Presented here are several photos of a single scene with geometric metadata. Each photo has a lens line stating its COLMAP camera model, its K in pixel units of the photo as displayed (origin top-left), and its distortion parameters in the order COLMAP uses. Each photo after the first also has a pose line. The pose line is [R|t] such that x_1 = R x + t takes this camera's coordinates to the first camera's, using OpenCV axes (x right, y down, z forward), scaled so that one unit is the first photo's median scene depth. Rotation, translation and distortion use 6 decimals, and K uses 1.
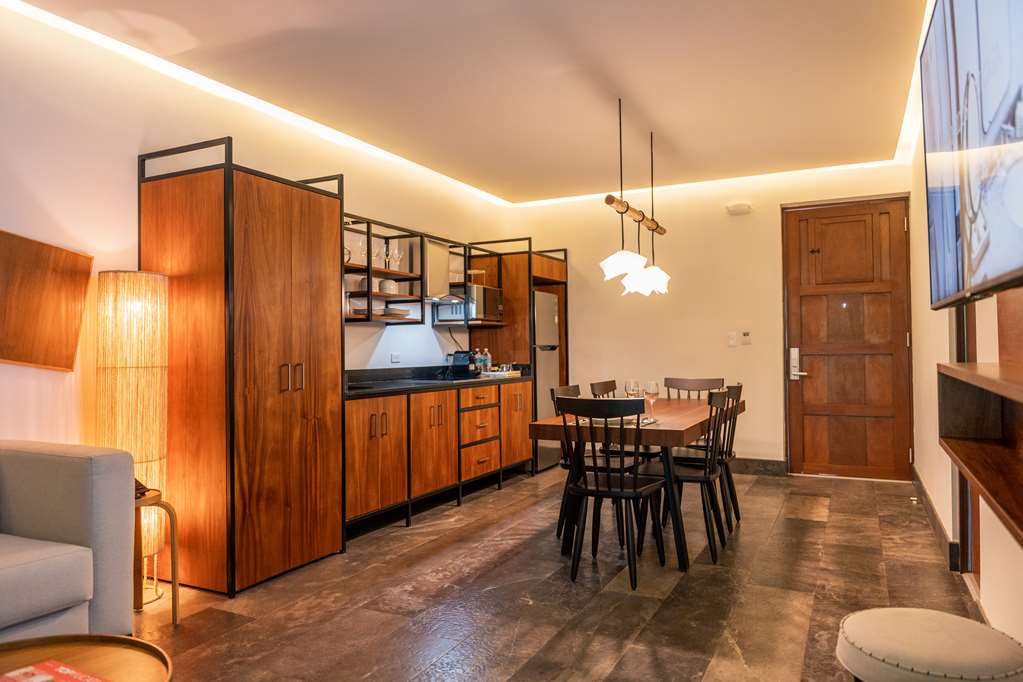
lens RADIAL K [[689.3, 0, 511.5], [0, 689.3, 341.0], [0, 0, 1]] dist [0.004260, -0.003681]
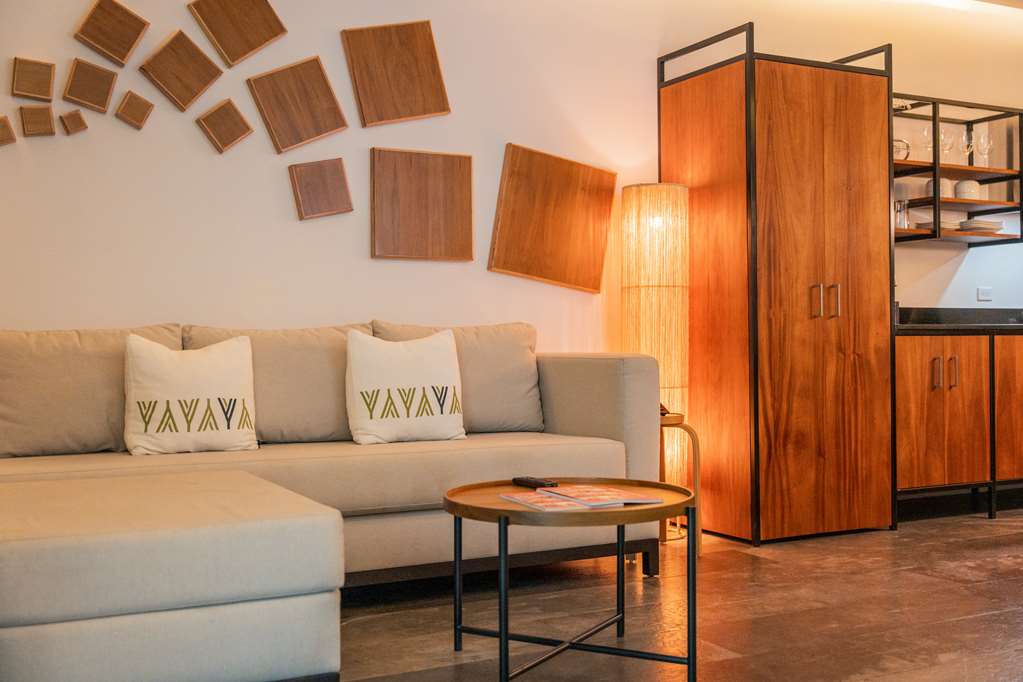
lens RADIAL K [[1125.9, 0, 511.5], [0, 1125.9, 341.0], [0, 0, 1]] dist [-0.005080, 0.046129]
pose [[0.815157, 0.001143, -0.579239, 0.163396], [0.009644, 0.999833, 0.015546, 0.079325], [0.579159, -0.018258, 0.815010, -0.330816]]
